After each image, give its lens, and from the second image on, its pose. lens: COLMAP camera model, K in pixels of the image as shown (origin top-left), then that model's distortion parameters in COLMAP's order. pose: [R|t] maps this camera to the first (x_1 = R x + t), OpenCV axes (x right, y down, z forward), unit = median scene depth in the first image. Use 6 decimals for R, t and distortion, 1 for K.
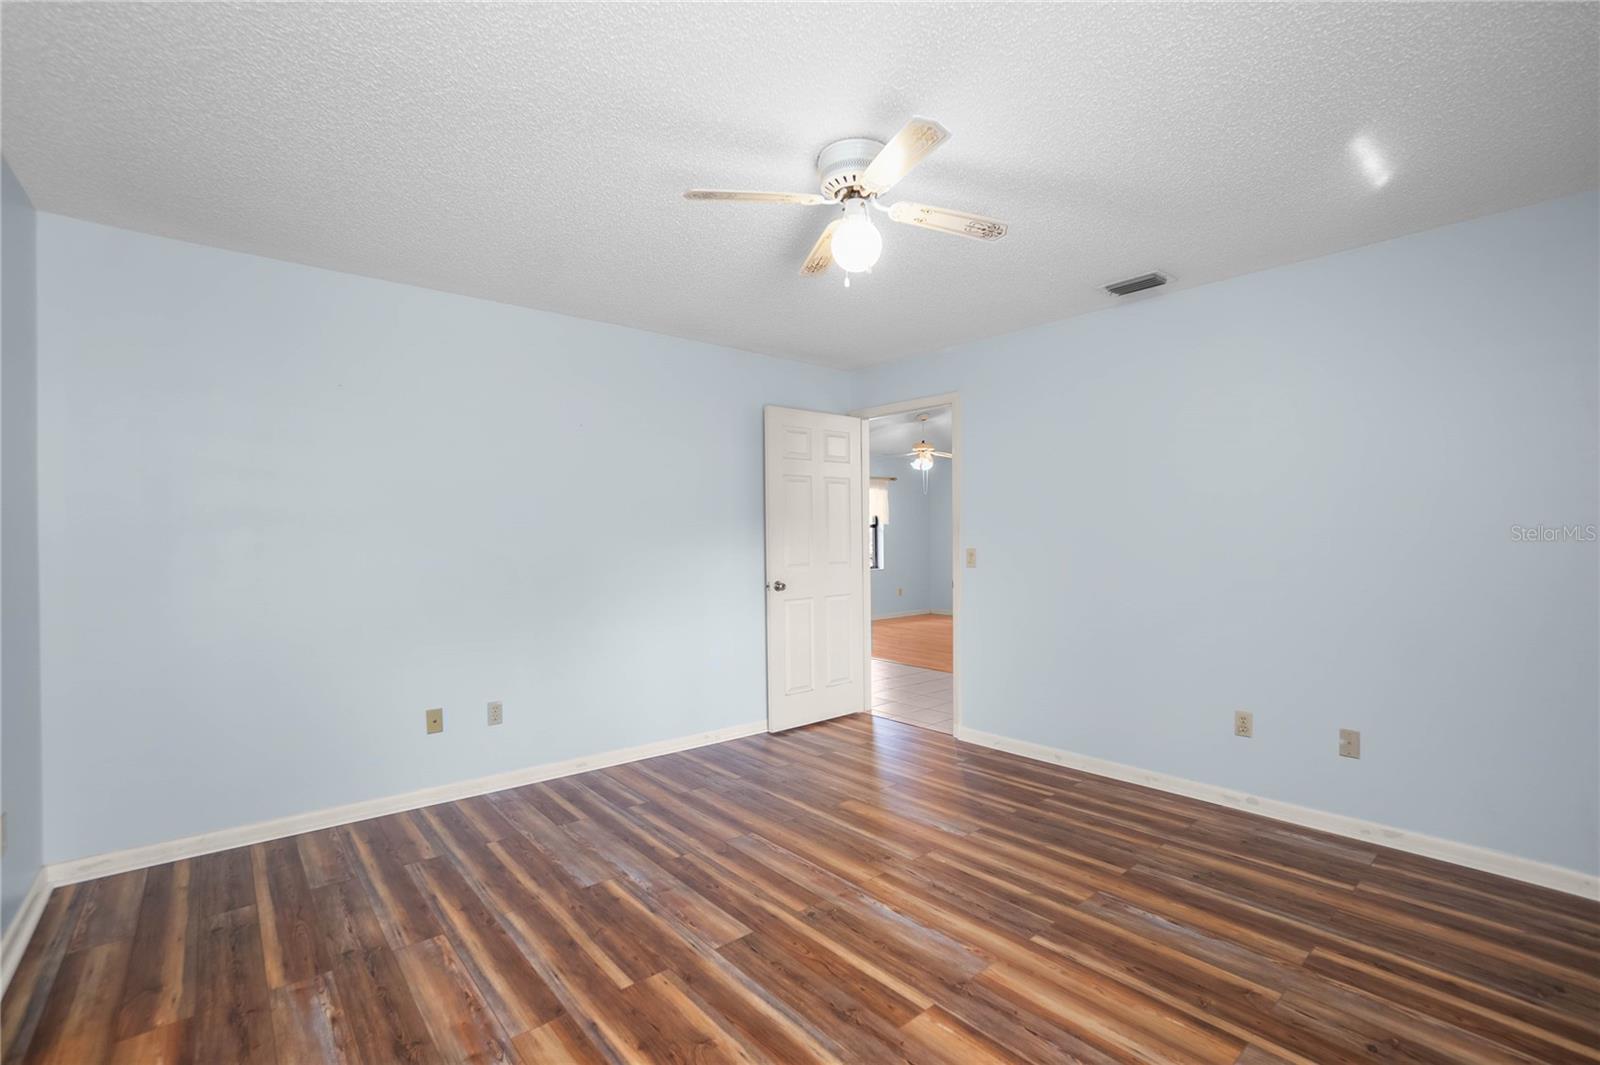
lens RADIAL K [[709.0, 0, 800.0], [0, 709.0, 532.5], [0, 0, 1]] dist [-0.074891, 0.026815]
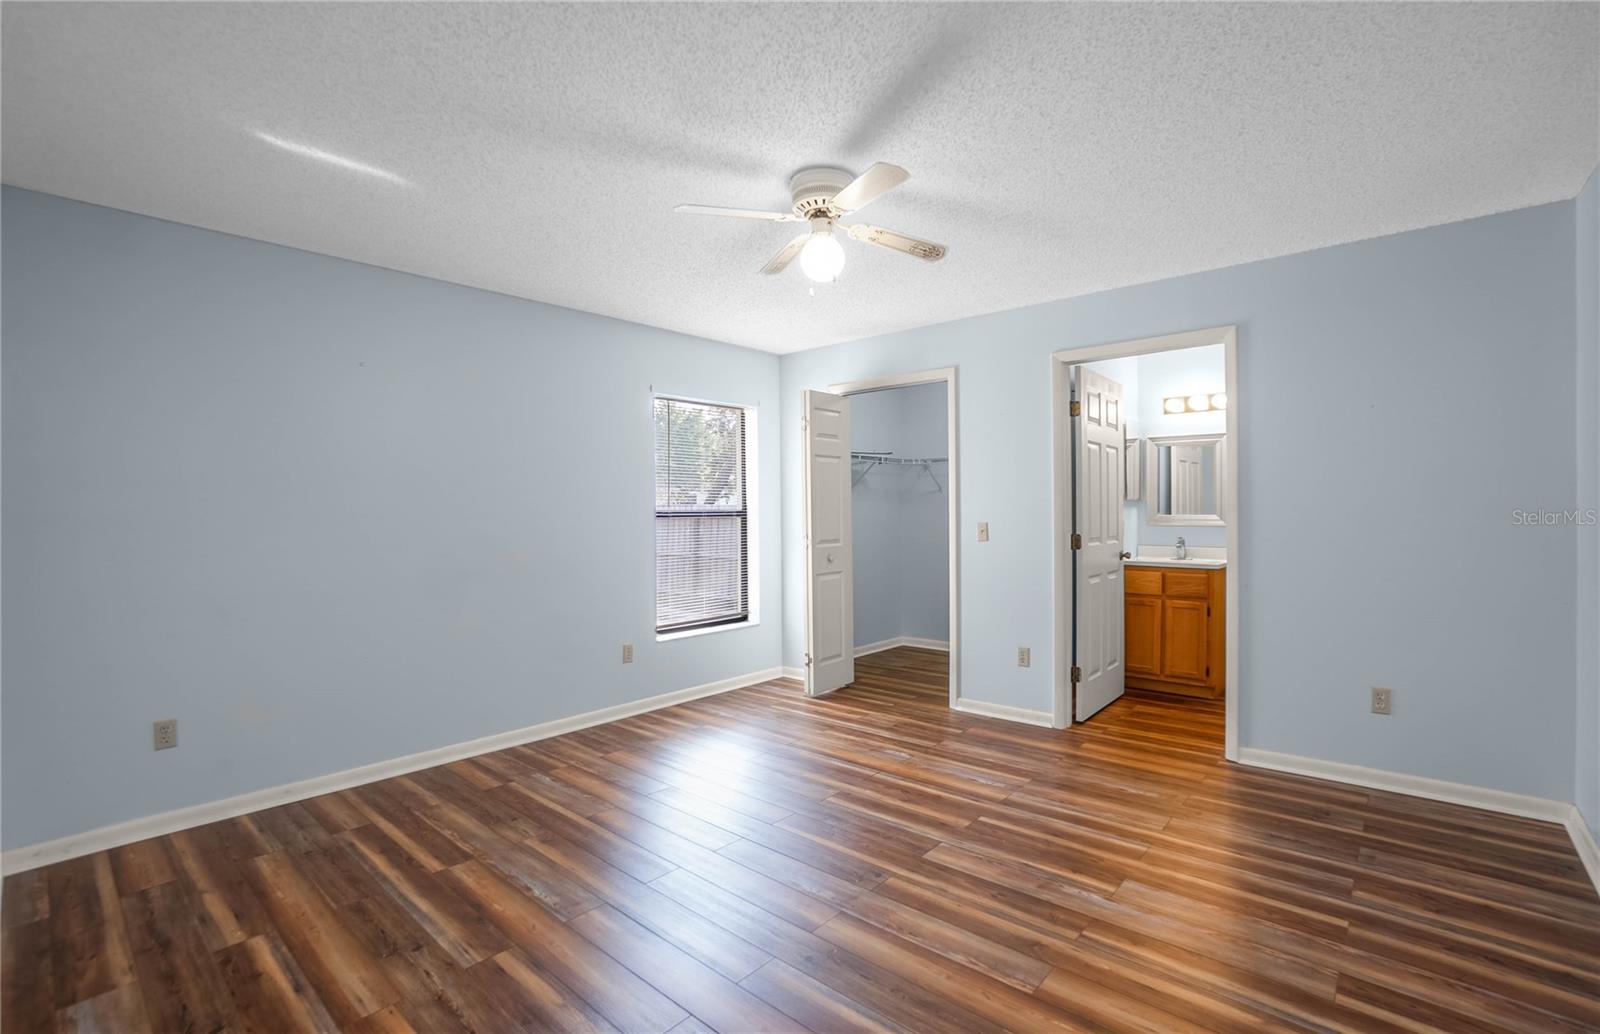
lens RADIAL K [[706.2, 0, 800.0], [0, 706.2, 517.0], [0, 0, 1]] dist [0.000008, -0.000004]
pose [[-0.990196, 0.014546, -0.138925, 0.265911], [0.013714, 0.999882, 0.006948, 0.007443], [0.139010, 0.004975, -0.990278, 1.992222]]
